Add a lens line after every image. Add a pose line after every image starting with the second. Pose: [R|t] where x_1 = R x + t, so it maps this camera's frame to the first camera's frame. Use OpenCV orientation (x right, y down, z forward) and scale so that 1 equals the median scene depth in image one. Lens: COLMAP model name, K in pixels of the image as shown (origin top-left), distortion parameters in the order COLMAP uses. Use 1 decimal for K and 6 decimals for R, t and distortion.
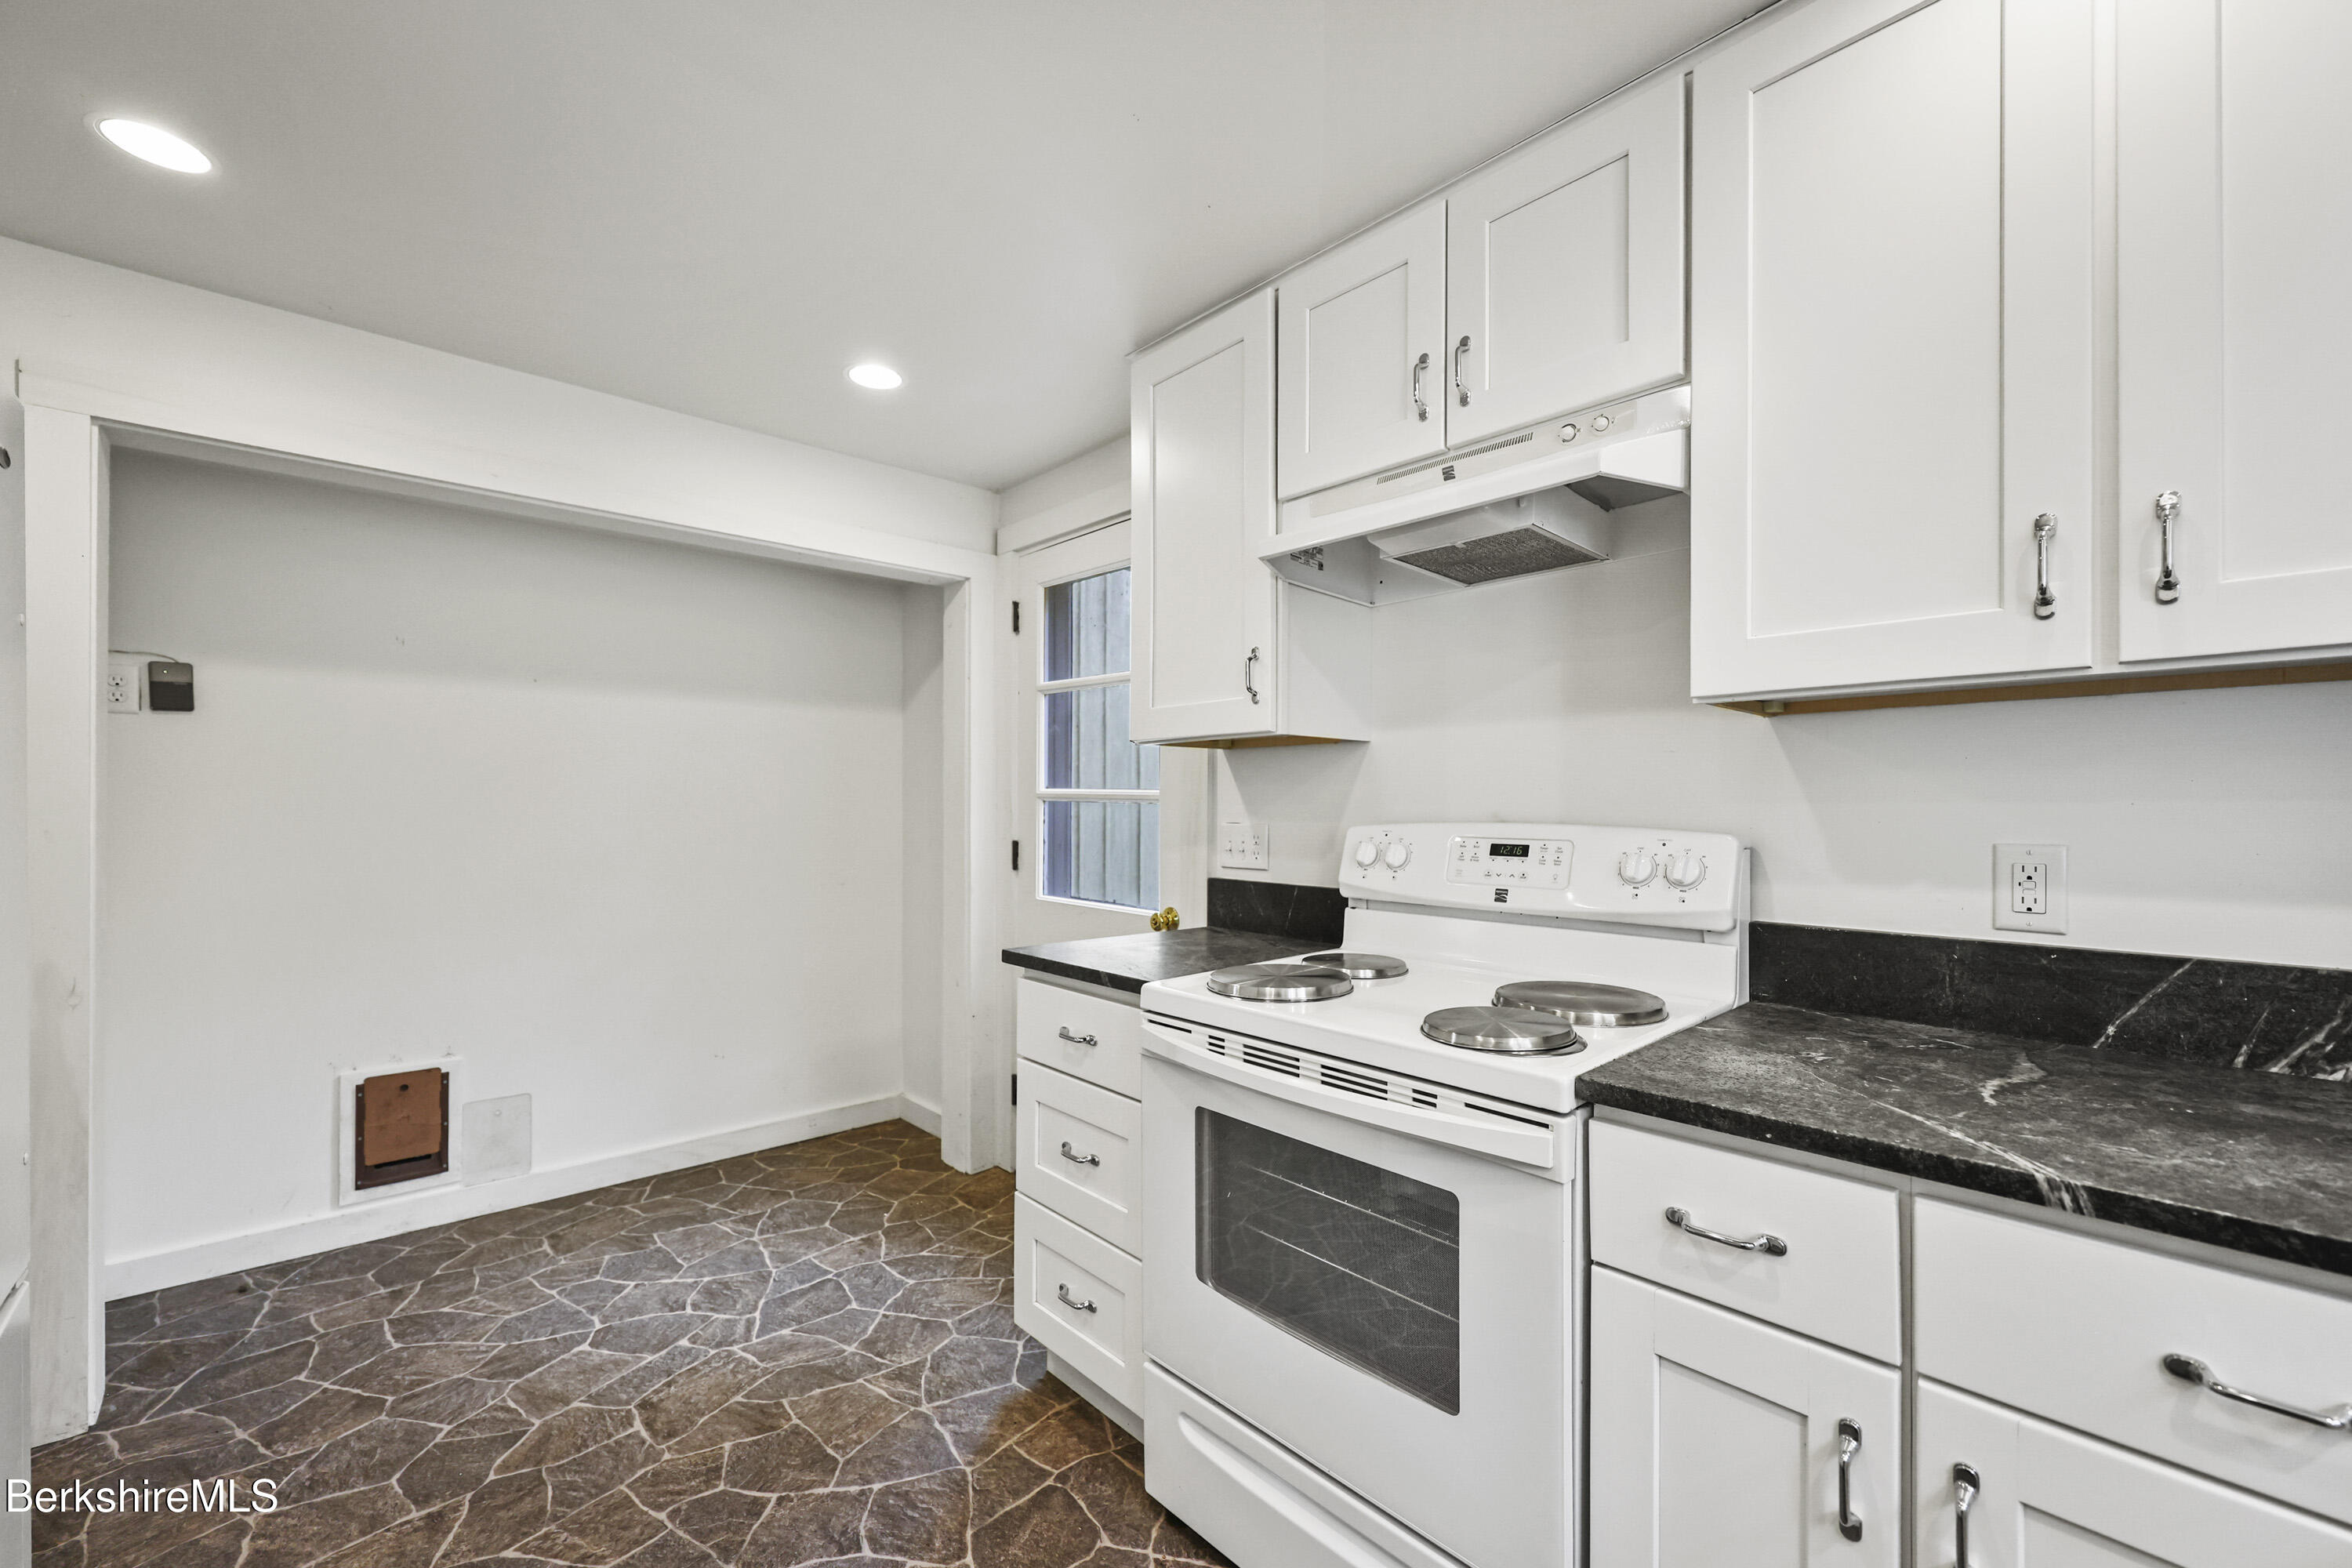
lens RADIAL K [[947.3, 0, 1182.2], [0, 947.3, 799.2], [0, 0, 1]] dist [-0.003532, -0.000252]
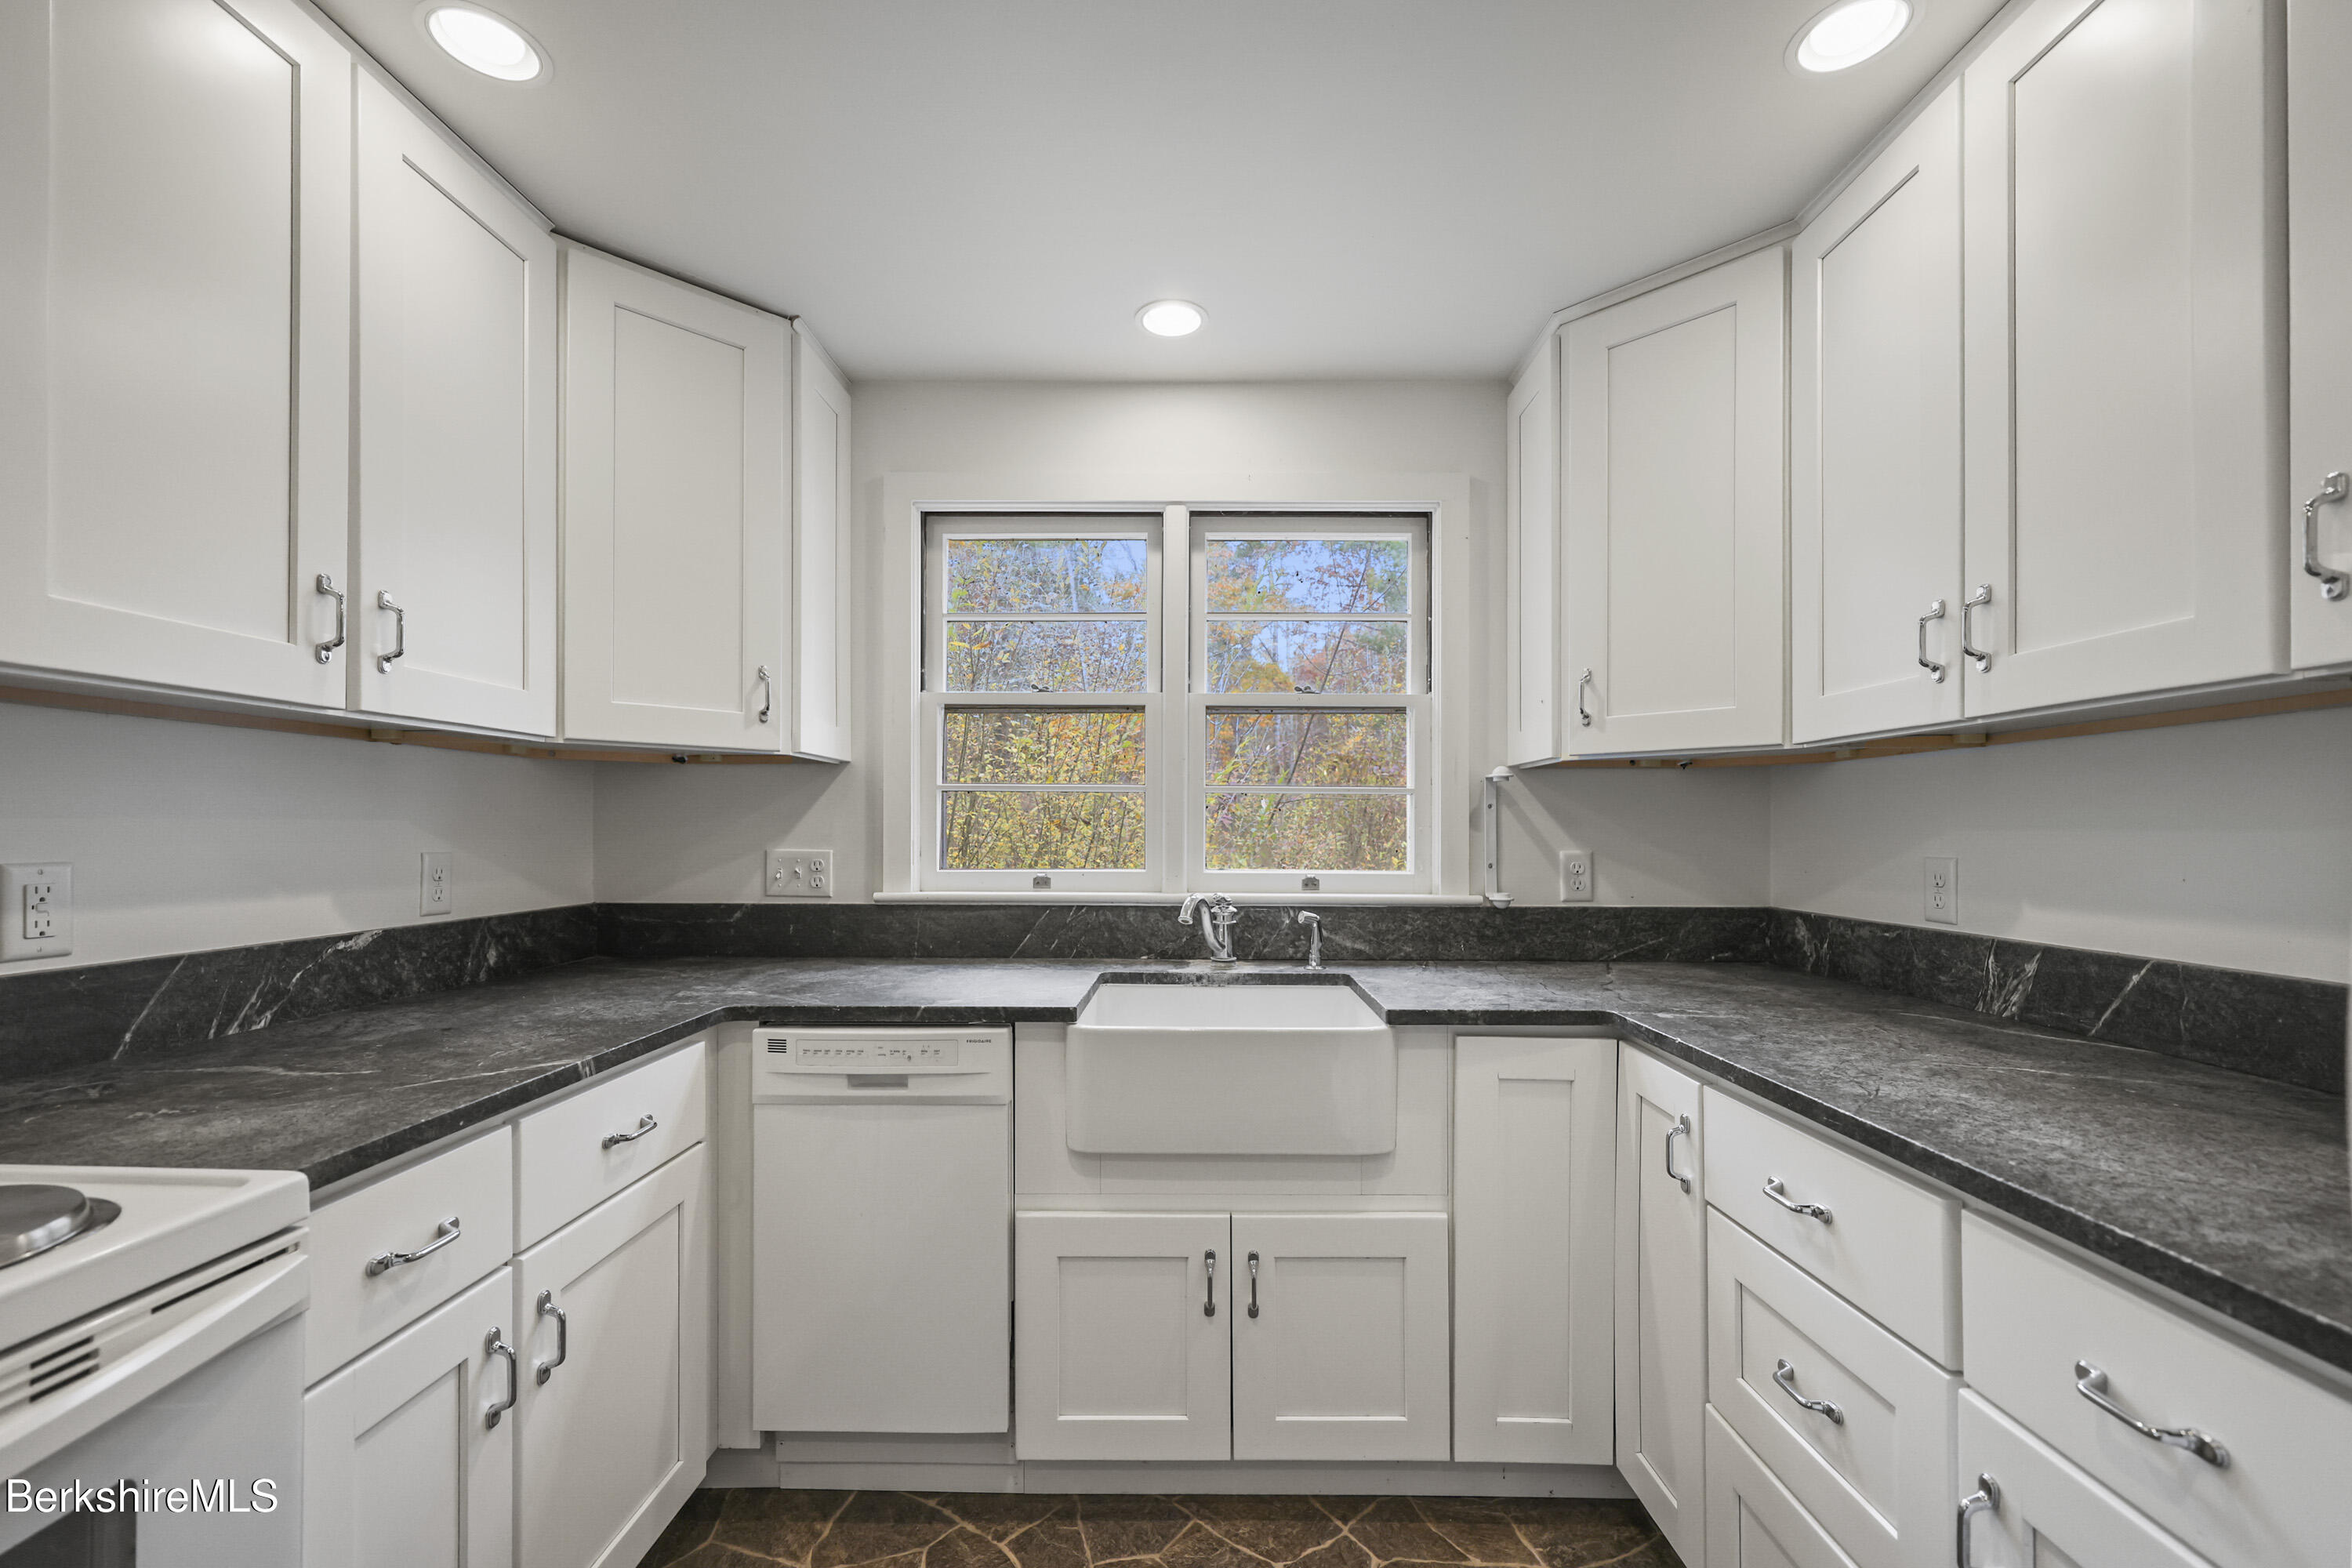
lens RADIAL K [[953.4, 0, 1187.7], [0, 953.4, 827.8], [0, 0, 1]] dist [-0.004094, -0.000185]
pose [[-0.731507, -0.002296, 0.681830, -0.585687], [-0.008000, 0.999954, -0.005215, 0.009672], [-0.681787, -0.009269, -0.731492, 0.969799]]
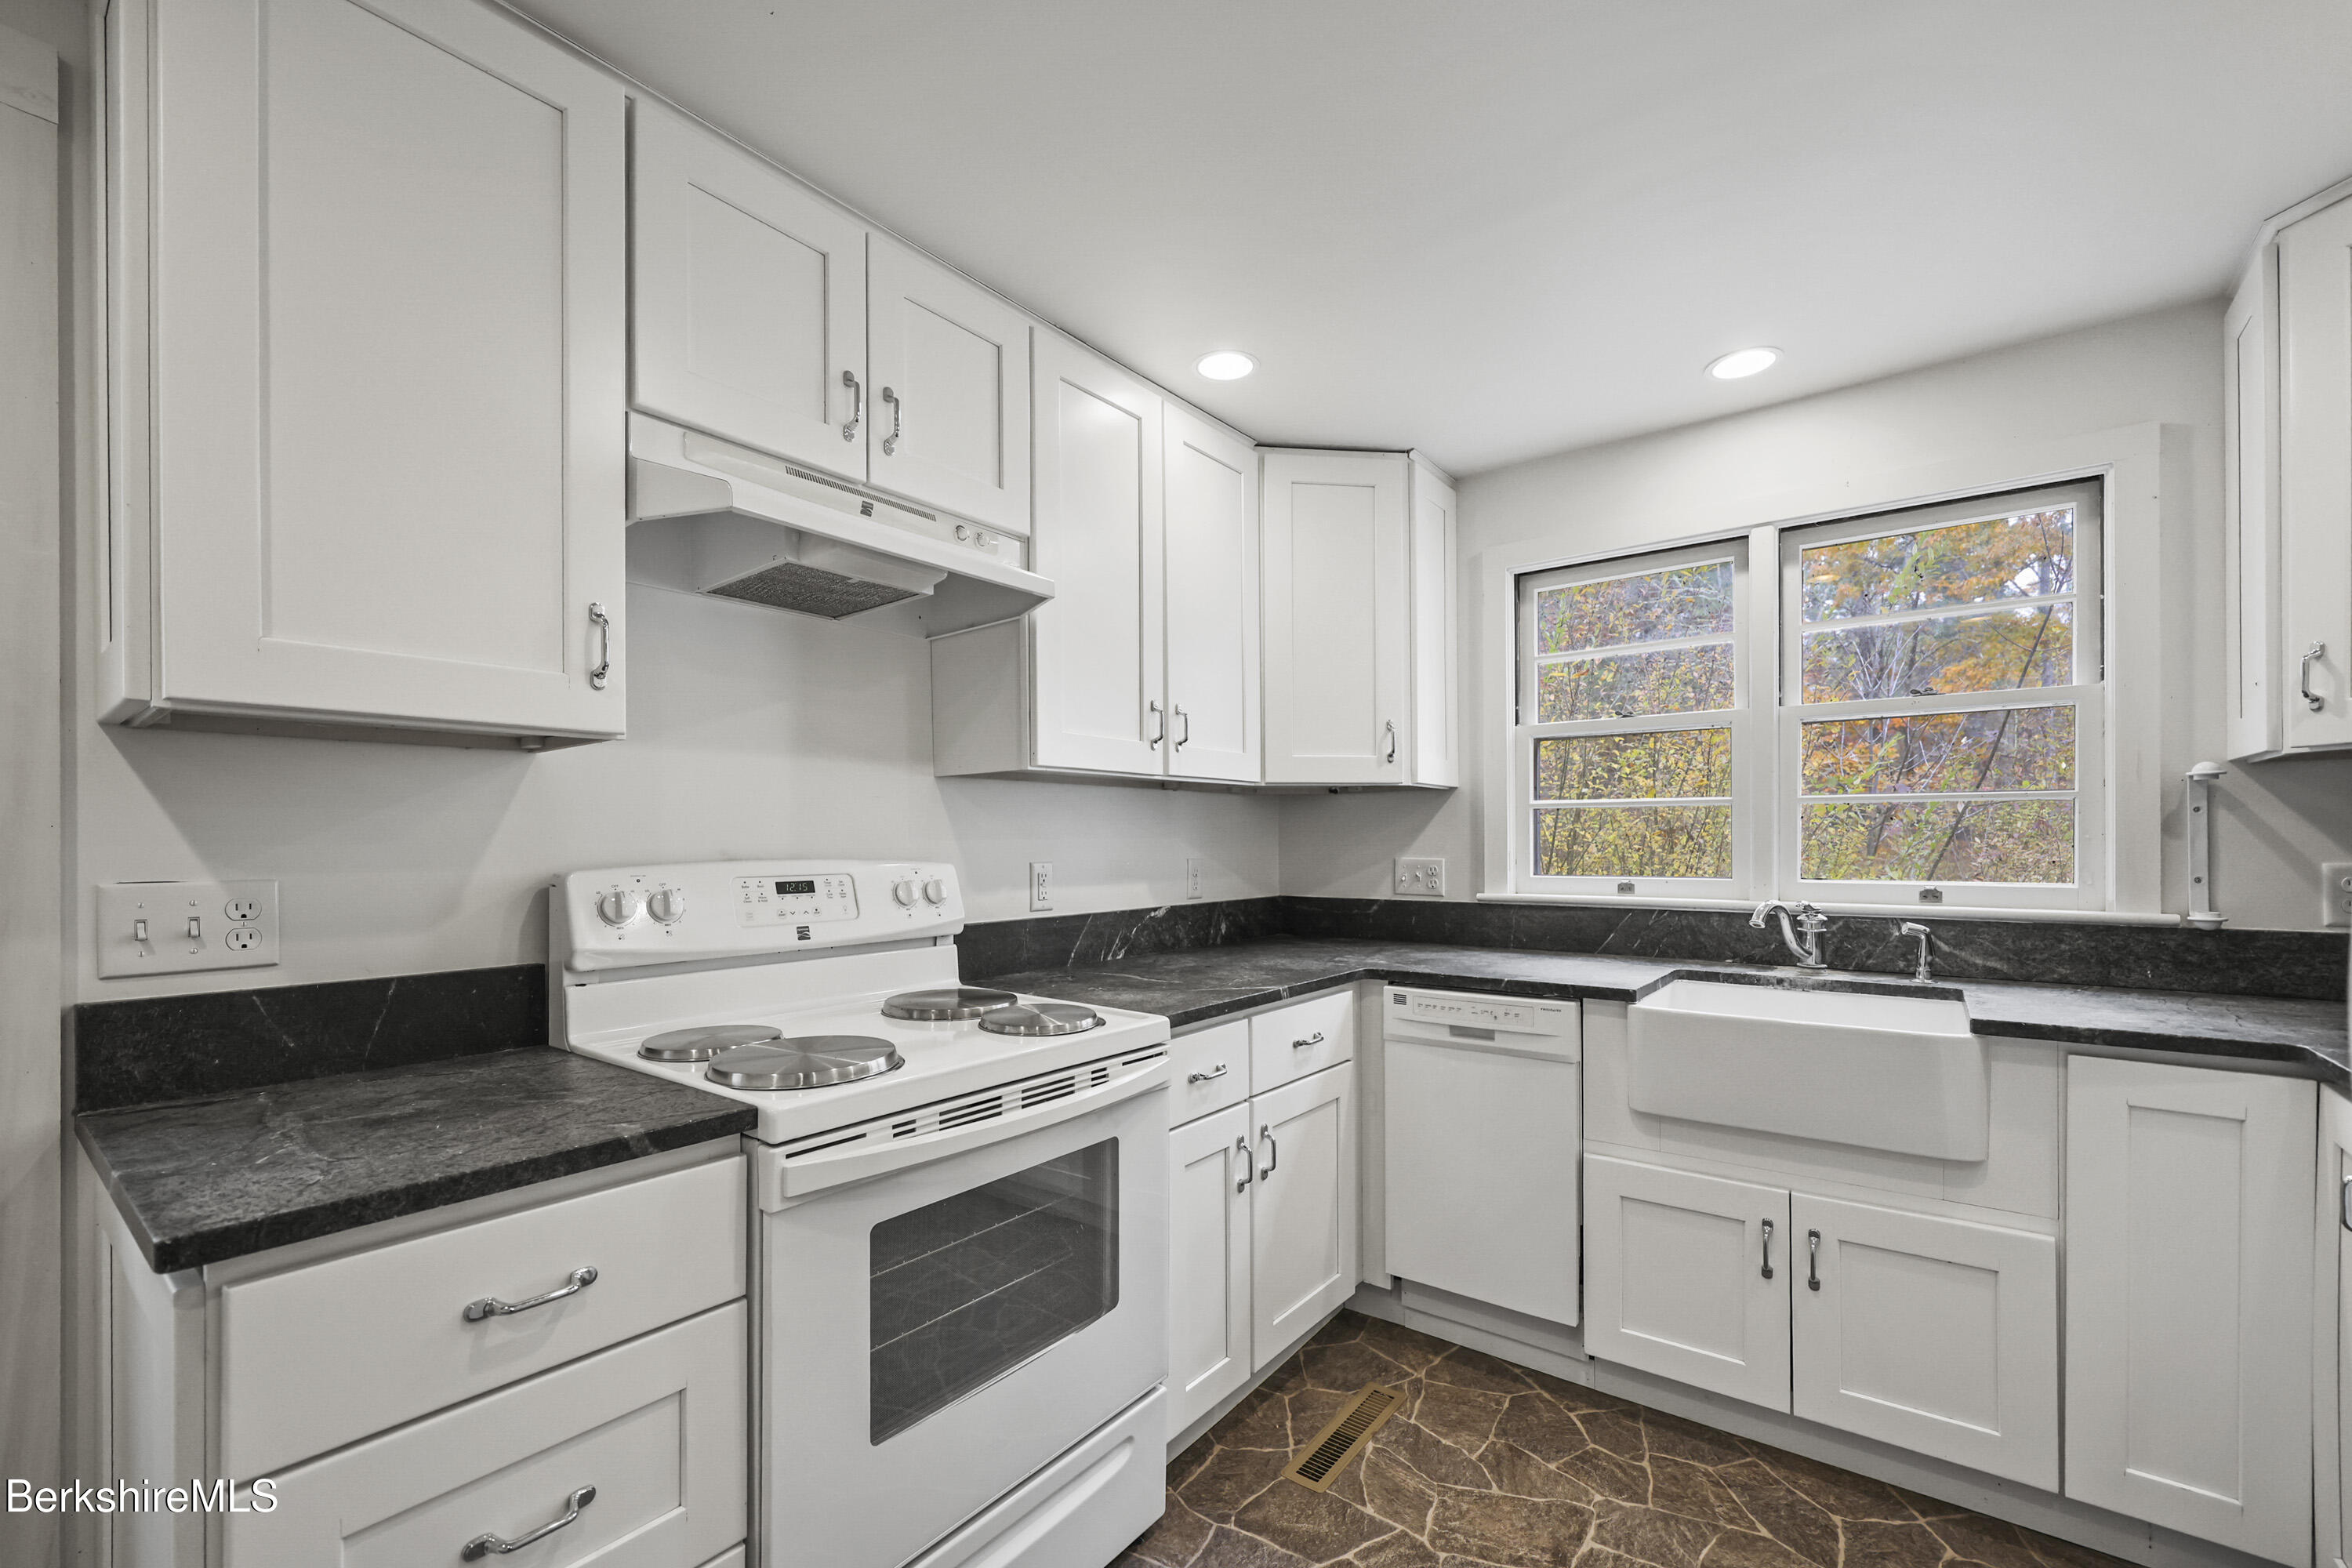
lens RADIAL K [[971.6, 0, 1167.3], [0, 971.6, 842.6], [0, 0, 1]] dist [0.000263, 0.002908]
pose [[-0.162921, -0.001478, 0.986638, -1.038236], [-0.001249, 0.999998, 0.001292, 0.007872], [-0.986638, -0.001022, -0.162922, 1.134225]]
